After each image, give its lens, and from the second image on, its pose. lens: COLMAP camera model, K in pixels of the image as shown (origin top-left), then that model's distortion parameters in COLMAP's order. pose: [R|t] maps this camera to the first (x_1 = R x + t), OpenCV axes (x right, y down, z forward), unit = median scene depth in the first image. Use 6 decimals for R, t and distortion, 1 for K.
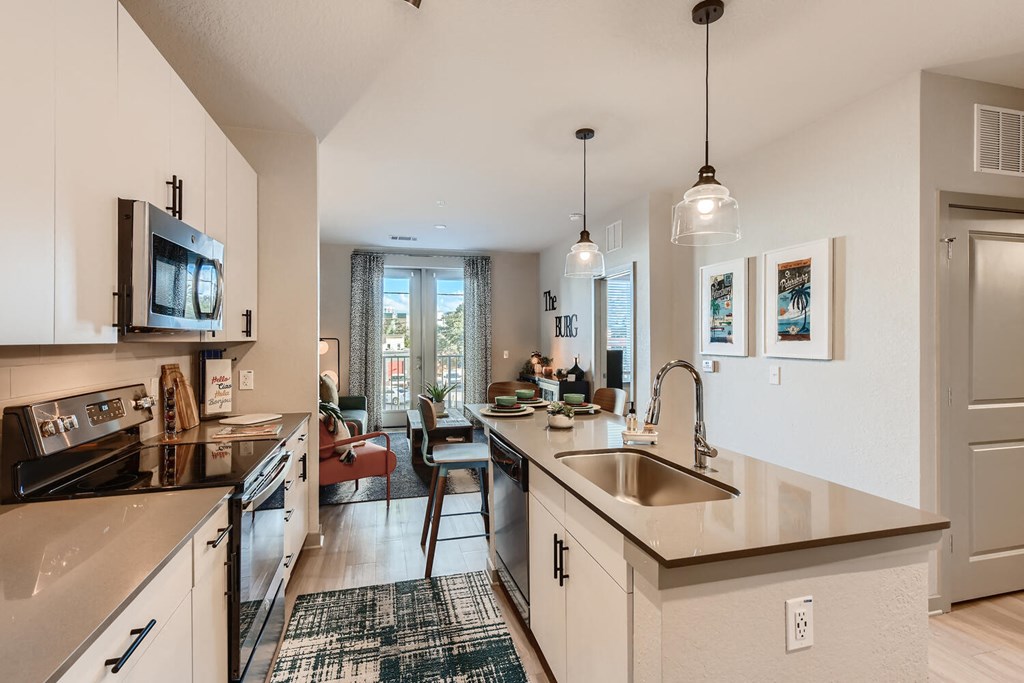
lens RADIAL K [[494.4, 0, 516.7], [0, 494.4, 344.2], [0, 0, 1]] dist [0.004254, 0.000311]
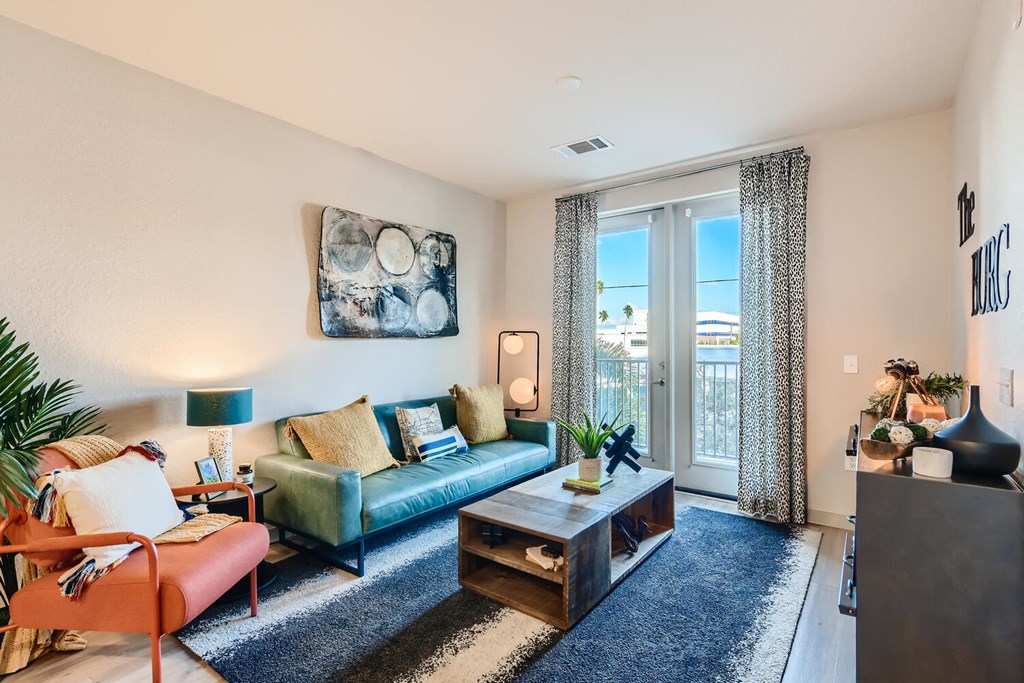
lens RADIAL K [[494.4, 0, 516.7], [0, 494.4, 344.2], [0, 0, 1]] dist [0.004254, 0.000311]
pose [[0.613405, -0.000739, -0.789768, 0.151825], [-0.000717, 0.999999, -0.001493, 0.005127], [0.789768, 0.001482, 0.613404, 0.543033]]
